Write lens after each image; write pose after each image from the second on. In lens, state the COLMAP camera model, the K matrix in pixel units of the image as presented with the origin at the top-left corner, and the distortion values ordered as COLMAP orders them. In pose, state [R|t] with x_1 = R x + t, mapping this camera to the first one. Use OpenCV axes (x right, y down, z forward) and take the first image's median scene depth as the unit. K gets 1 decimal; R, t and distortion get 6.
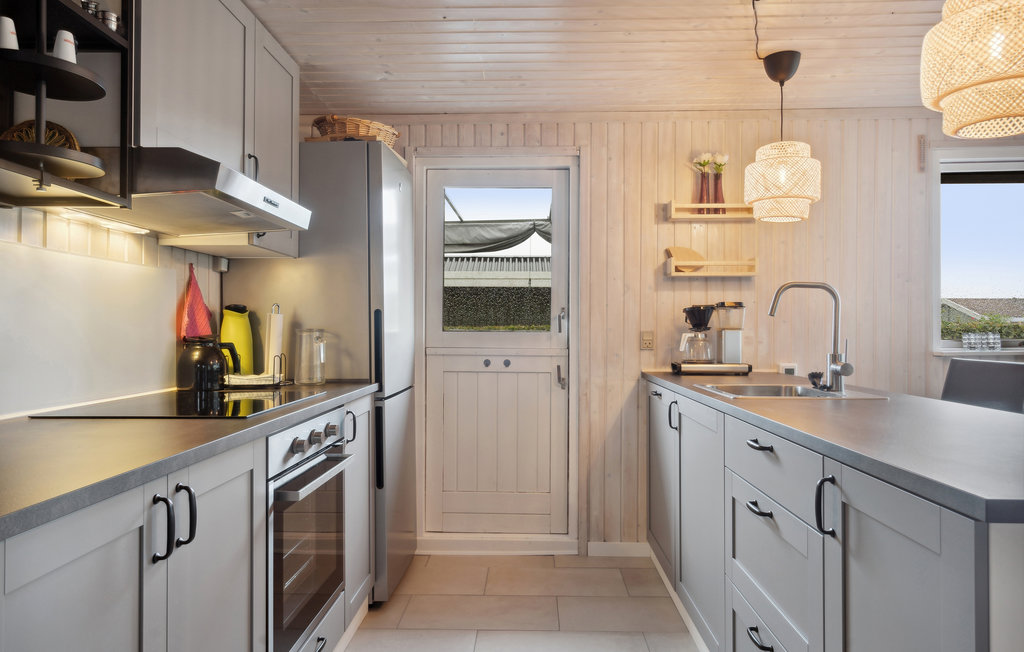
lens RADIAL K [[634.6, 0, 509.7], [0, 634.6, 323.5], [0, 0, 1]] dist [0.000125, 0.001642]
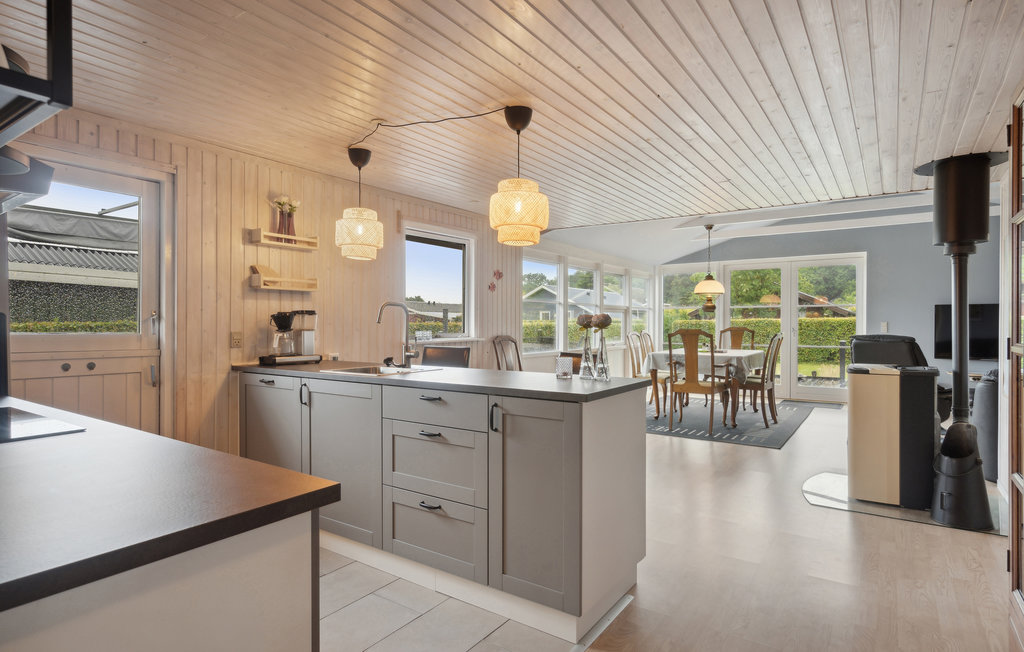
lens RADIAL K [[549.6, 0, 517.3], [0, 549.6, 326.4], [0, 0, 1]] dist [0.001655, 0.000700]
pose [[0.532650, -0.004751, 0.846323, -0.391707], [-0.008887, 0.999898, 0.011206, -0.015548], [-0.846289, -0.013490, 0.532553, -0.018727]]
